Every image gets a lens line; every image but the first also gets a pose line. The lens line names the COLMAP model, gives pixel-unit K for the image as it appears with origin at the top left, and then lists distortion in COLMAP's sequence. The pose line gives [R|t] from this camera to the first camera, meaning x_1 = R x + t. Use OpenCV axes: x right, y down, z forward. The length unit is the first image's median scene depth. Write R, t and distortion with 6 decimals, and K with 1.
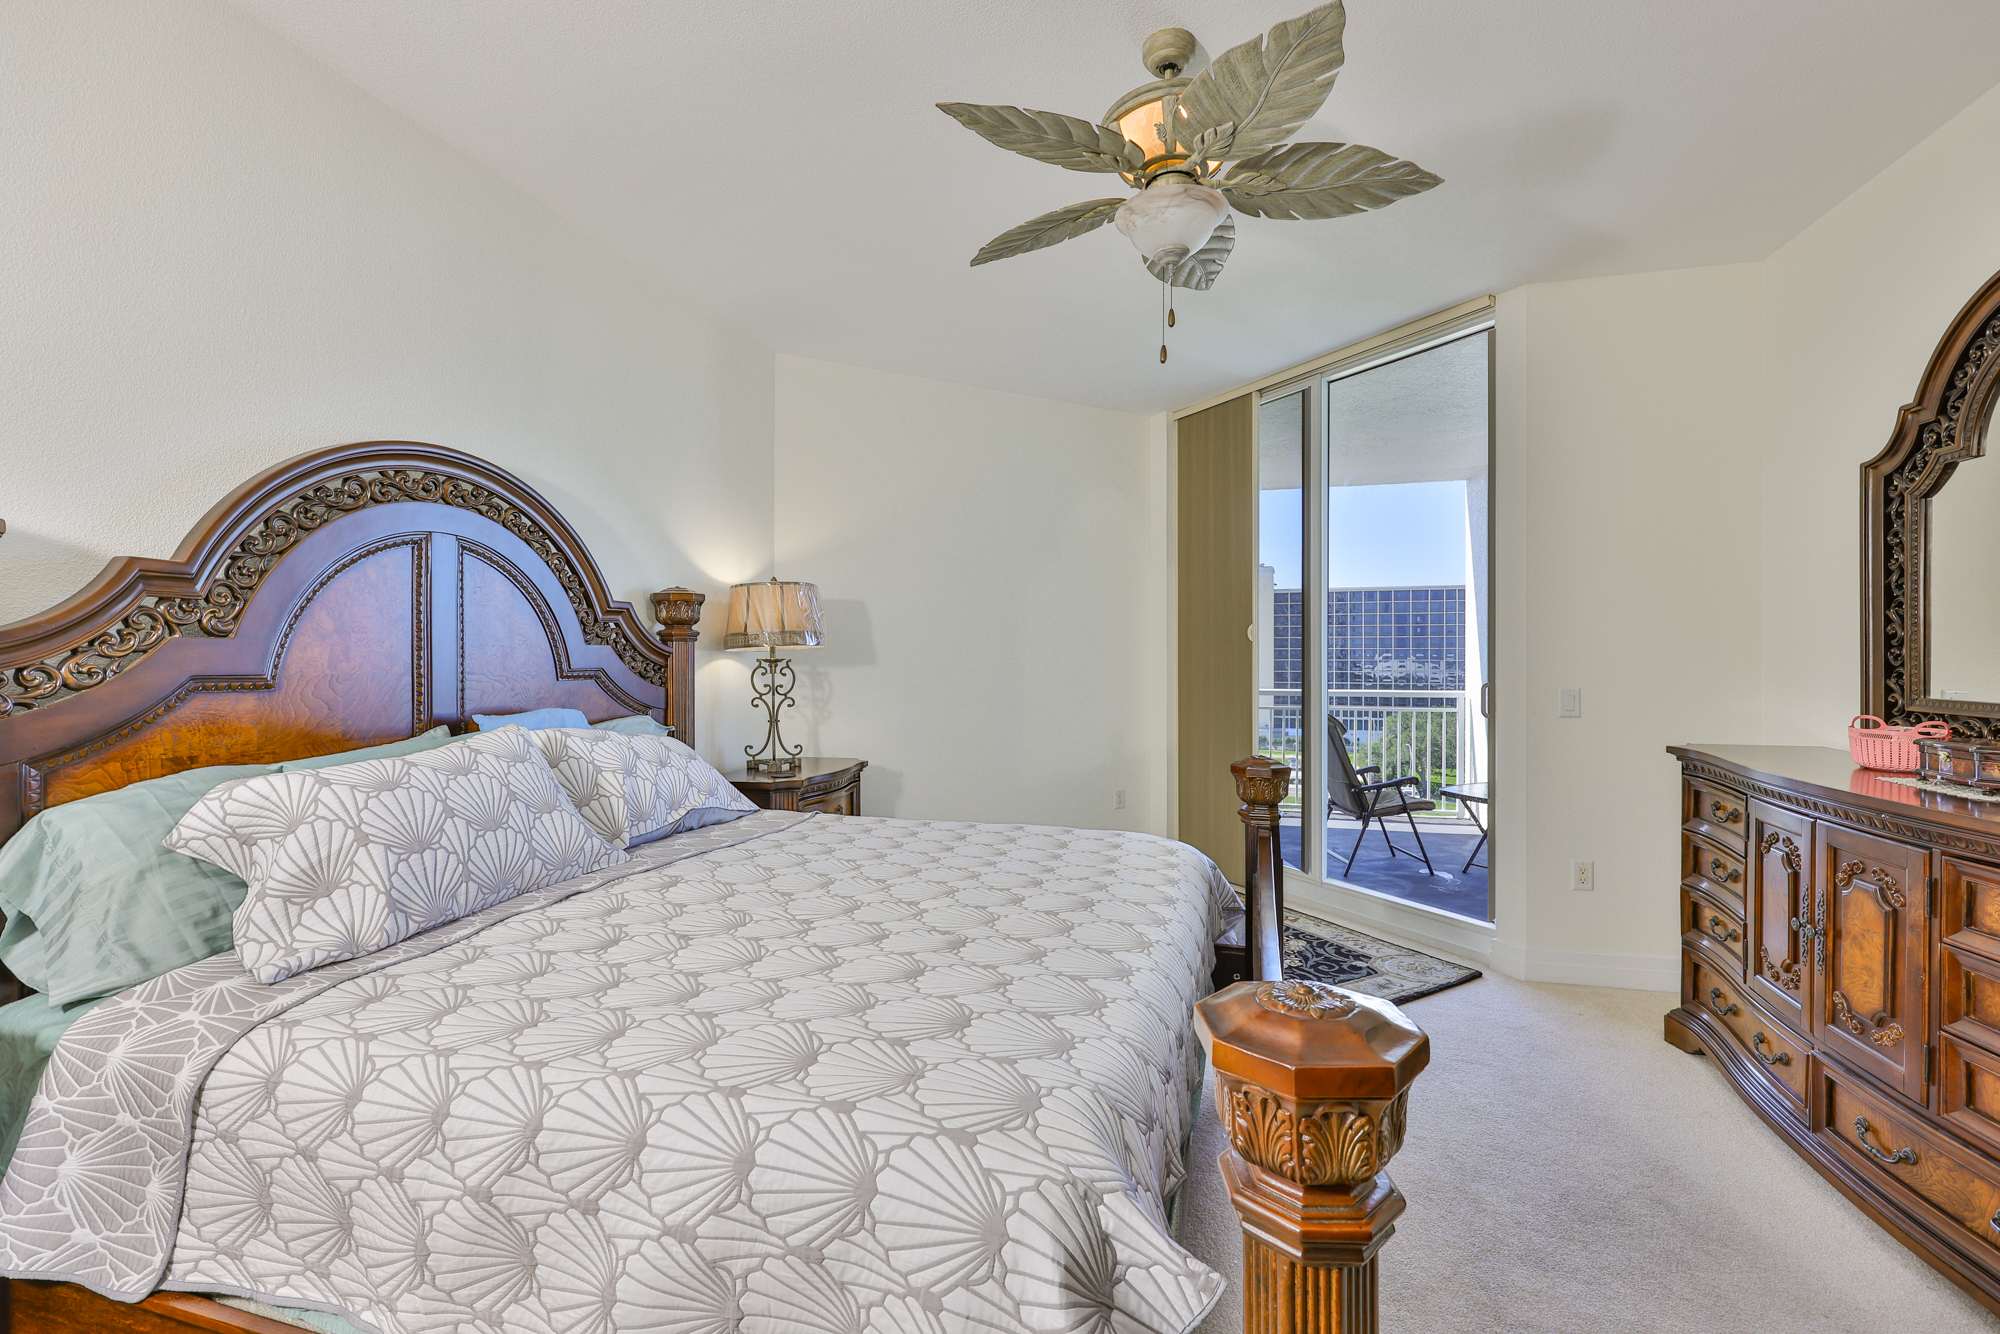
lens RADIAL K [[850.8, 0, 1000.9], [0, 850.8, 658.8], [0, 0, 1]] dist [-0.005685, 0.001324]
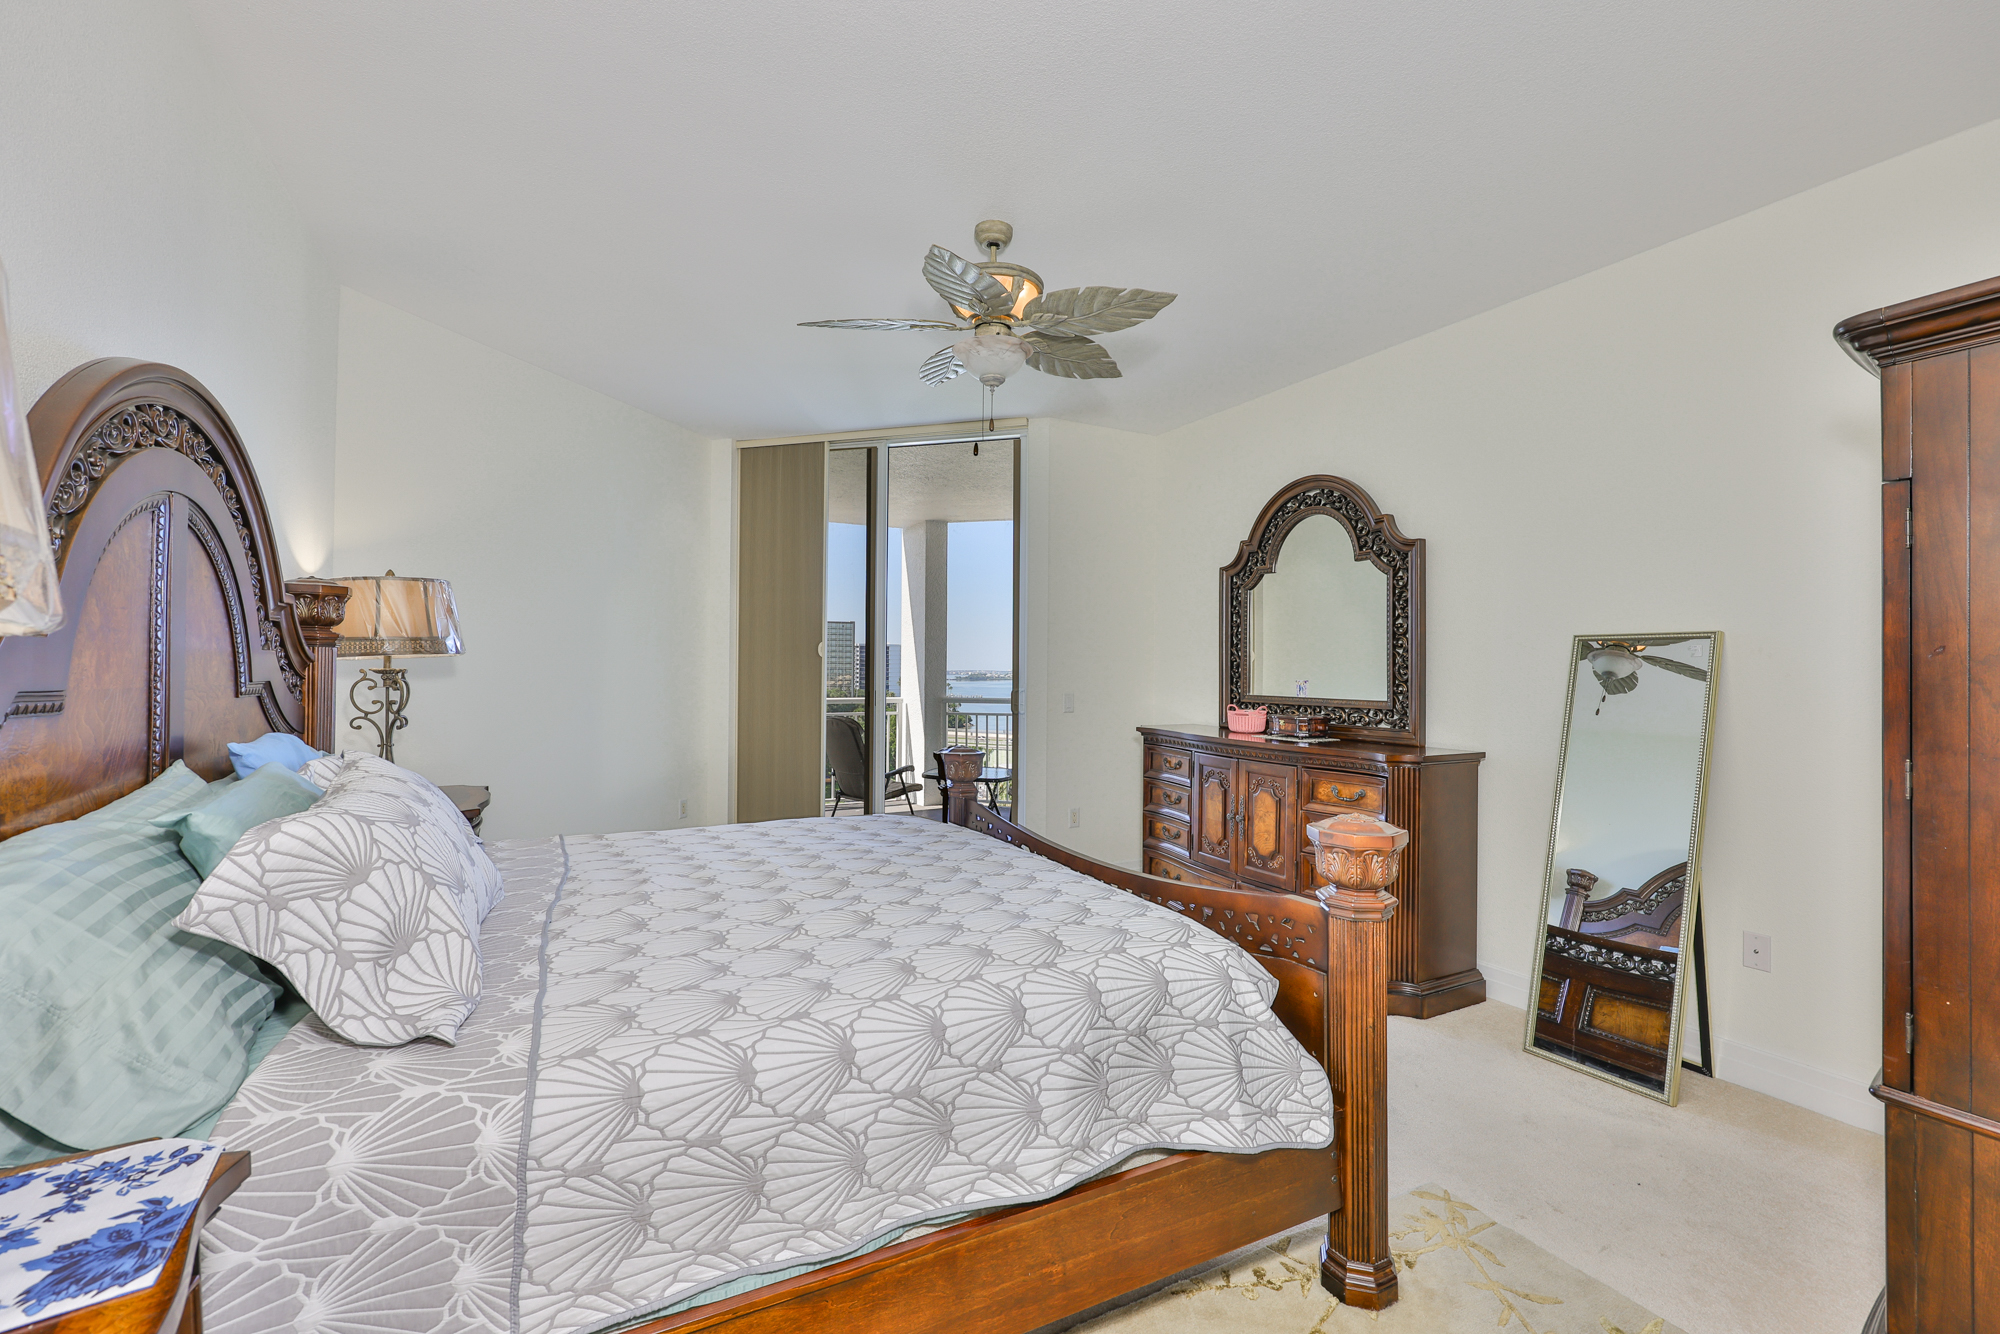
lens RADIAL K [[850.8, 0, 1000.3], [0, 850.8, 666.4], [0, 0, 1]] dist [-0.005685, 0.001324]
pose [[0.725064, 0.009524, 0.688616, -0.712547], [-0.005536, 0.999953, -0.008001, 0.000596], [-0.688659, 0.001989, 0.725083, -0.009271]]
